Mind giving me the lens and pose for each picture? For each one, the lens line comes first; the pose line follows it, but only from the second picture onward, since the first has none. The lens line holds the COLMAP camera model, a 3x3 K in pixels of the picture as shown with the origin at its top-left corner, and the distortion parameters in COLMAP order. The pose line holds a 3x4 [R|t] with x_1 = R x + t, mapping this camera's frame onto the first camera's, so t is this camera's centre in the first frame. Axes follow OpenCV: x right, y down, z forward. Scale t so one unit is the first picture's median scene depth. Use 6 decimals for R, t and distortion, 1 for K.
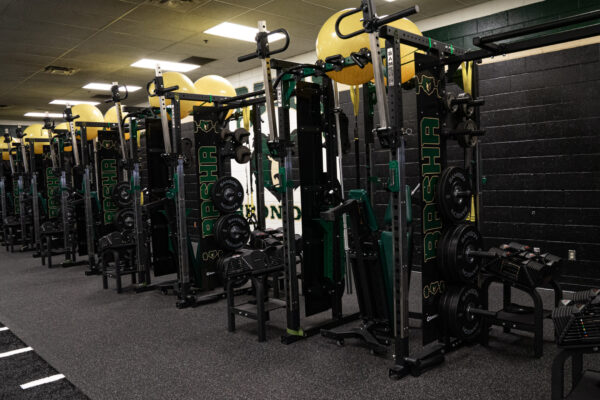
lens RADIAL K [[491.4, 0, 300.0], [0, 491.4, 200.0], [0, 0, 1]] dist [-0.136895, 0.110280]
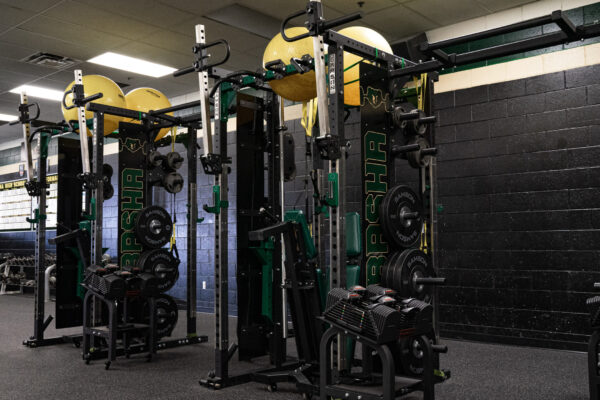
lens RADIAL K [[614.6, 0, 300.0], [0, 614.6, 200.0], [0, 0, 1]] dist [-0.017939, 0.004100]
pose [[0.996318, 0.038647, 0.076533, 0.032784], [-0.029624, 0.992841, -0.115715, 0.089234], [-0.080457, 0.113022, 0.990330, -0.126673]]
